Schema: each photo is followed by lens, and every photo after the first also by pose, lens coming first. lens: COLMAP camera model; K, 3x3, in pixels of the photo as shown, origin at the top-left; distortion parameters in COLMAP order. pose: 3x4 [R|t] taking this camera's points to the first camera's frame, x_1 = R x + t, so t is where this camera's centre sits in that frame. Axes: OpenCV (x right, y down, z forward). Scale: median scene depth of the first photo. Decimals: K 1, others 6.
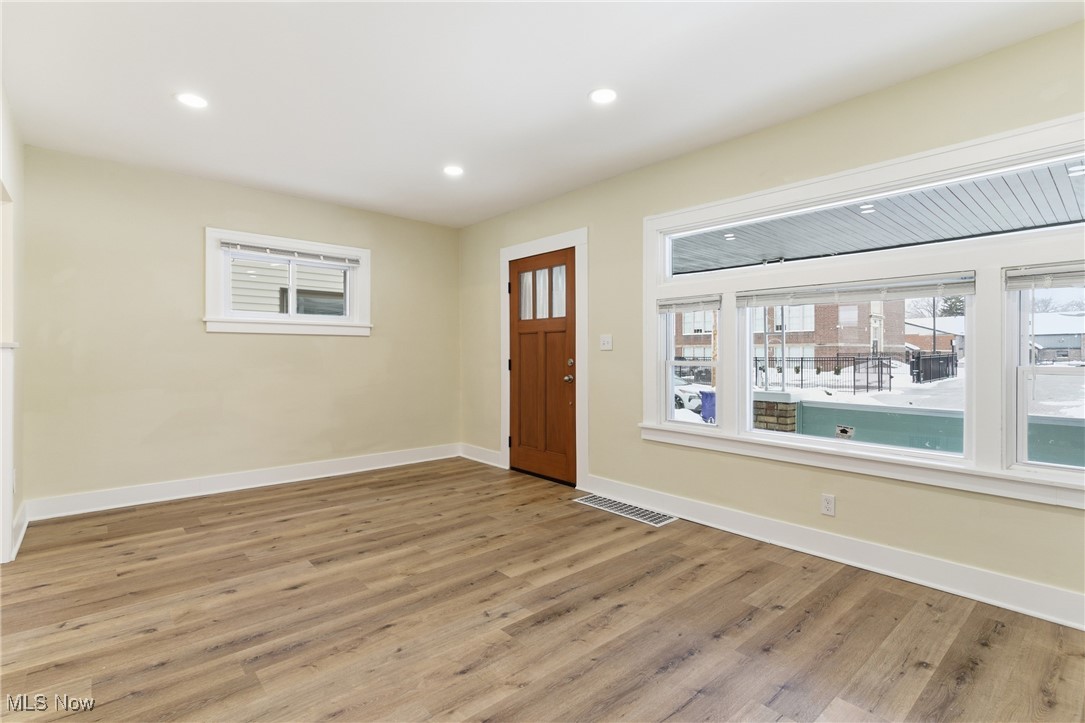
lens RADIAL K [[518.2, 0, 549.7], [0, 518.2, 357.7], [0, 0, 1]] dist [0.003011, -0.001047]
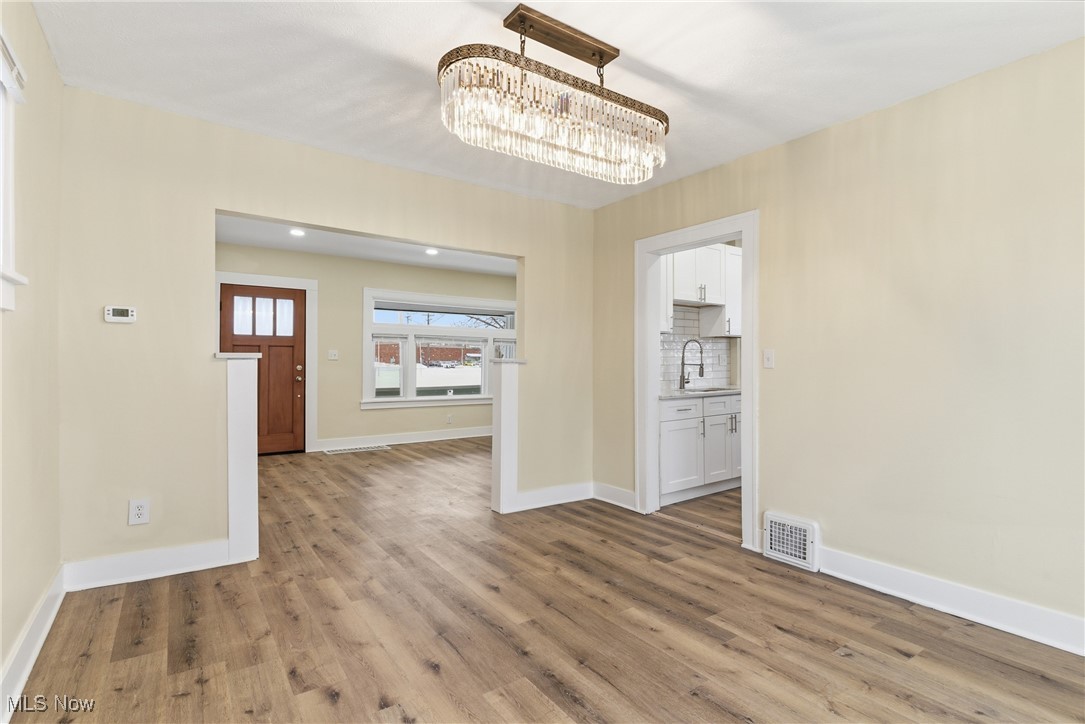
lens RADIAL K [[518.2, 0, 537.4], [0, 518.2, 361.1], [0, 0, 1]] dist [0.003011, -0.001047]
pose [[0.107210, 0.000726, 0.994236, -1.908116], [0.001670, 0.999998, -0.000910, -0.011039], [-0.994235, 0.001758, 0.107209, 0.252104]]
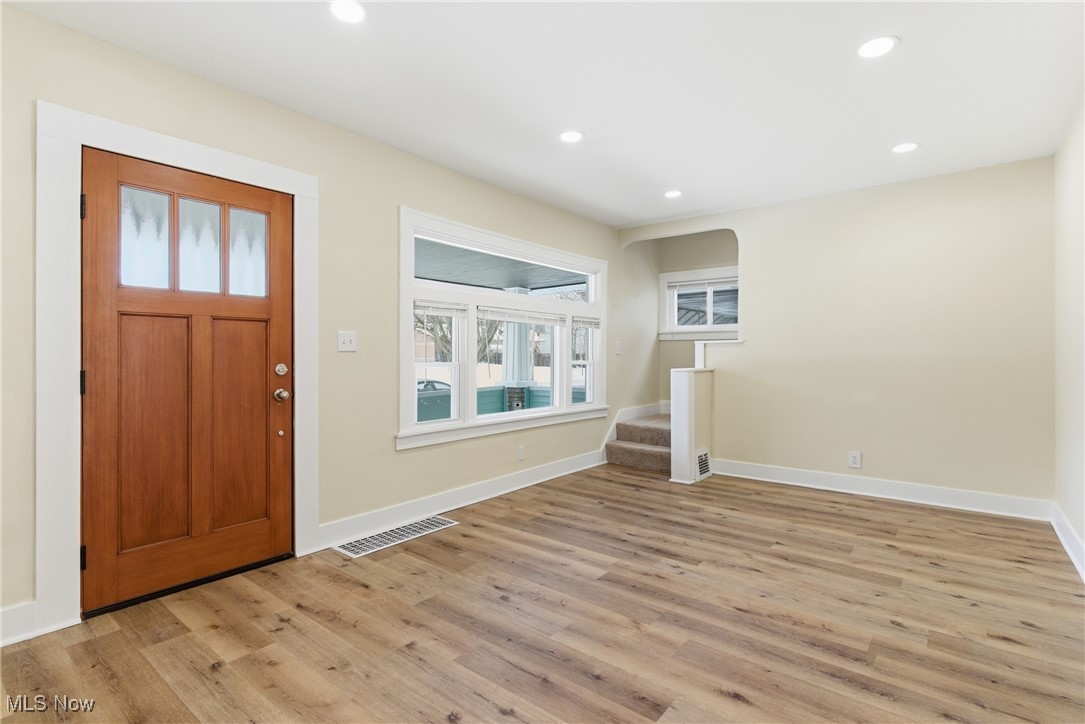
lens RADIAL K [[518.2, 0, 533.1], [0, 518.2, 354.9], [0, 0, 1]] dist [0.003011, -0.001047]
pose [[-0.154660, -0.000851, 0.987967, -0.926984], [0.007708, 0.999968, 0.002068, -0.011761], [-0.987938, 0.007935, -0.154649, 1.123065]]
